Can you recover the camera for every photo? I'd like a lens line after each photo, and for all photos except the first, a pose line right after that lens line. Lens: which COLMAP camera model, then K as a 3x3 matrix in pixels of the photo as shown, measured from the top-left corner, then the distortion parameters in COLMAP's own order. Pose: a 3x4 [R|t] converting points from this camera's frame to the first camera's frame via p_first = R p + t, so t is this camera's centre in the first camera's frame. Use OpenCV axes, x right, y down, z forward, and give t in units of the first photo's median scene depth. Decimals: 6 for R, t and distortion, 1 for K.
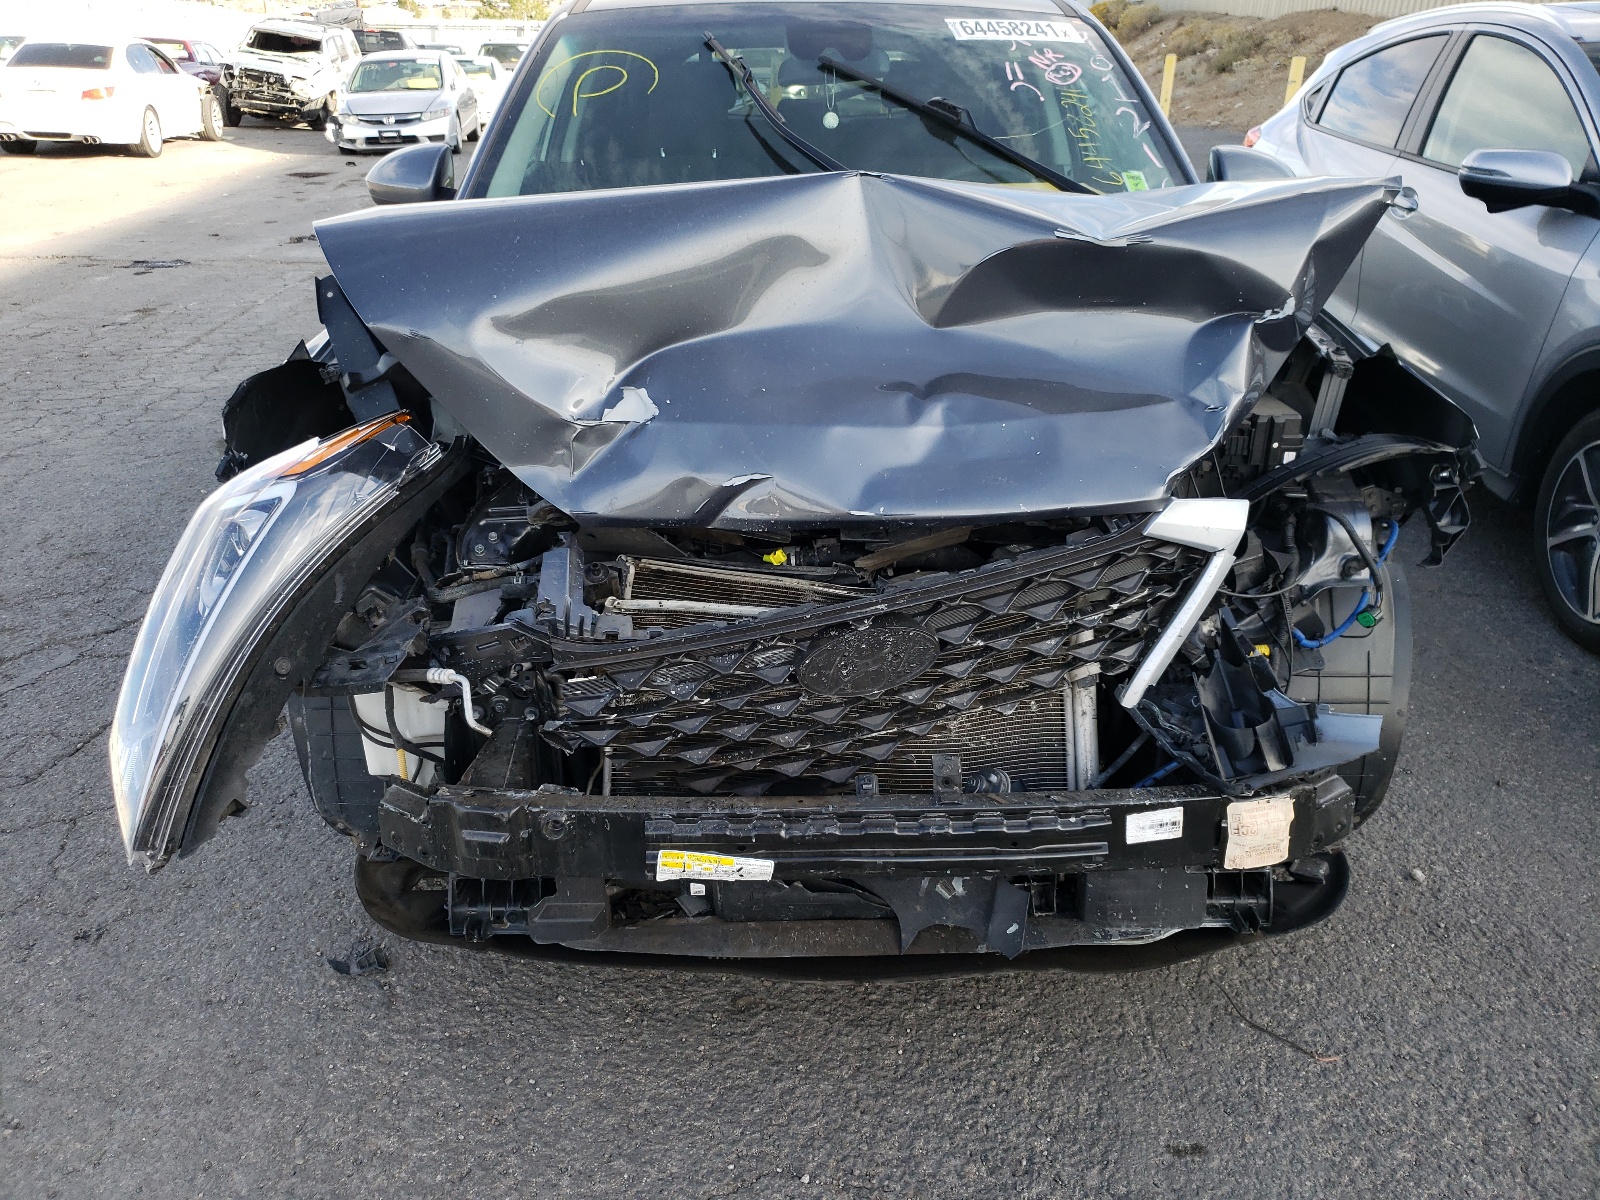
lens RADIAL K [[1279.9, 0, 800.0], [0, 1279.9, 600.0], [0, 0, 1]] dist [0.057525, -0.000175]
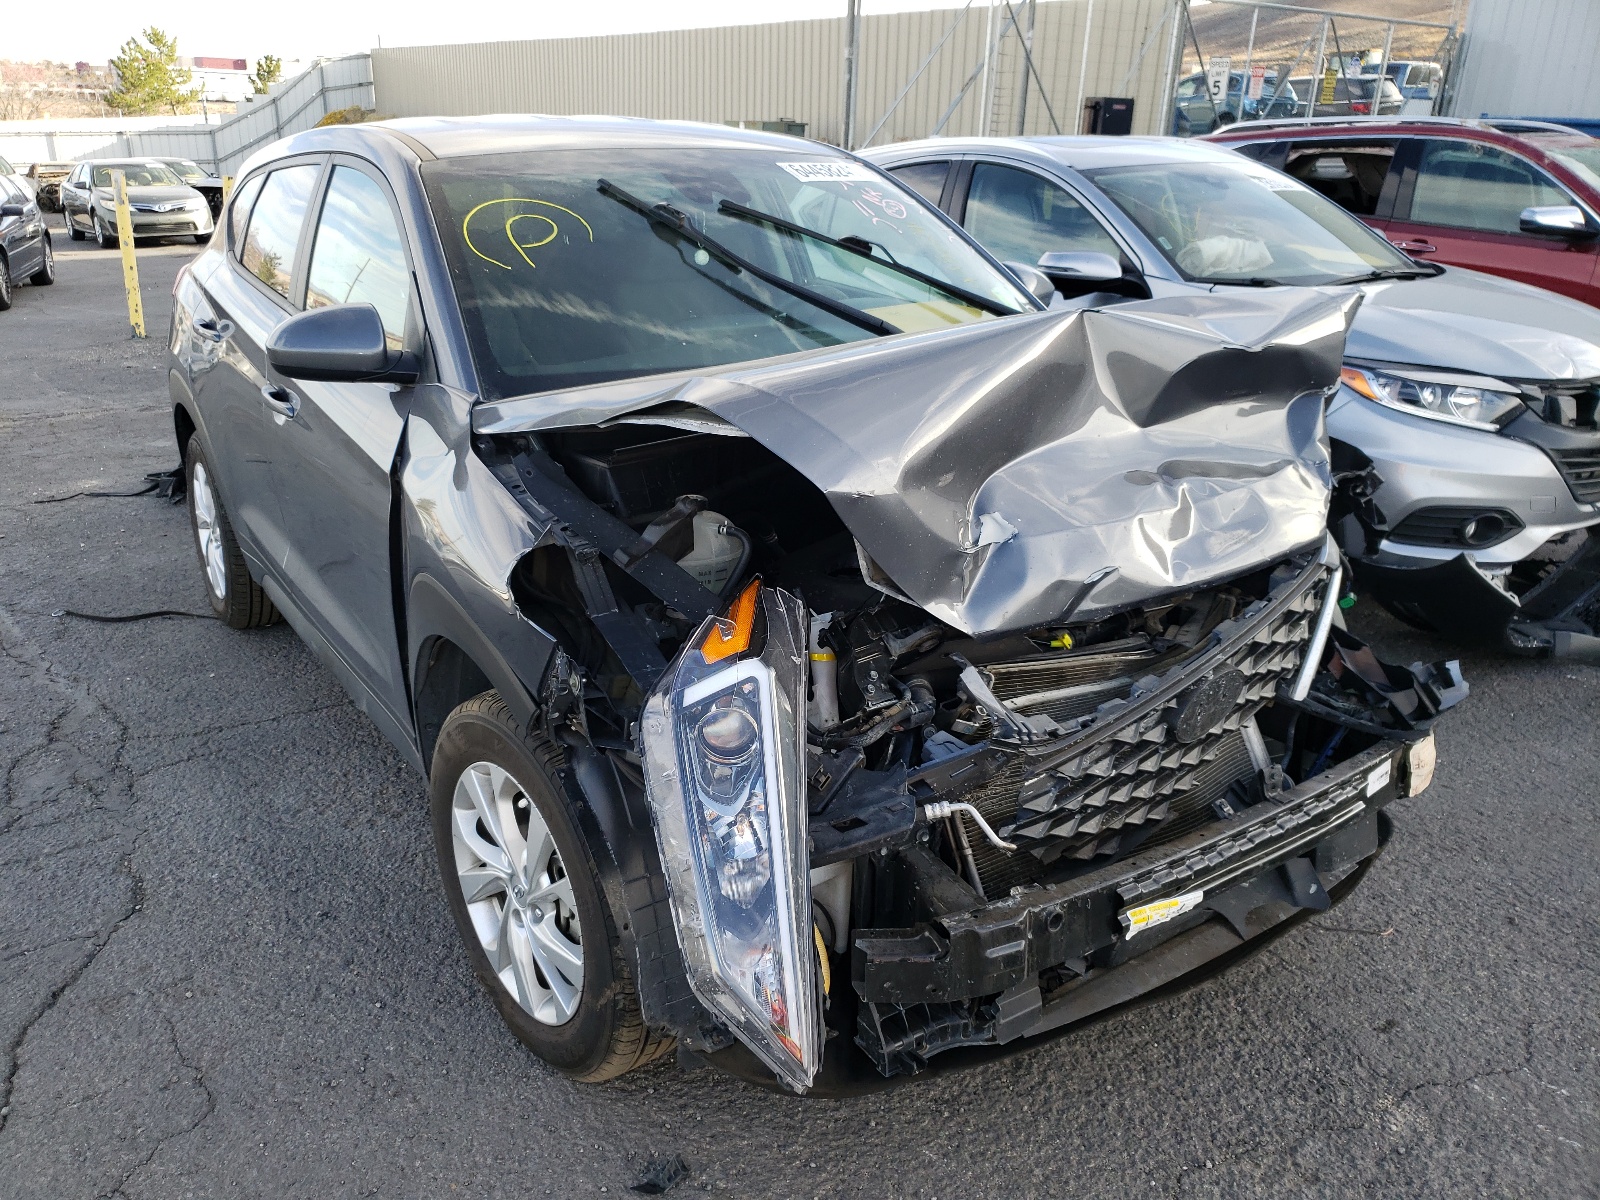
lens RADIAL K [[1279.9, 0, 800.0], [0, 1279.9, 600.0], [0, 0, 1]] dist [0.057525, -0.000175]
pose [[0.833836, -0.182925, 0.520822, -0.863658], [0.213268, 0.976992, 0.001700, -0.130221], [-0.509150, 0.109657, 0.853664, 0.153543]]
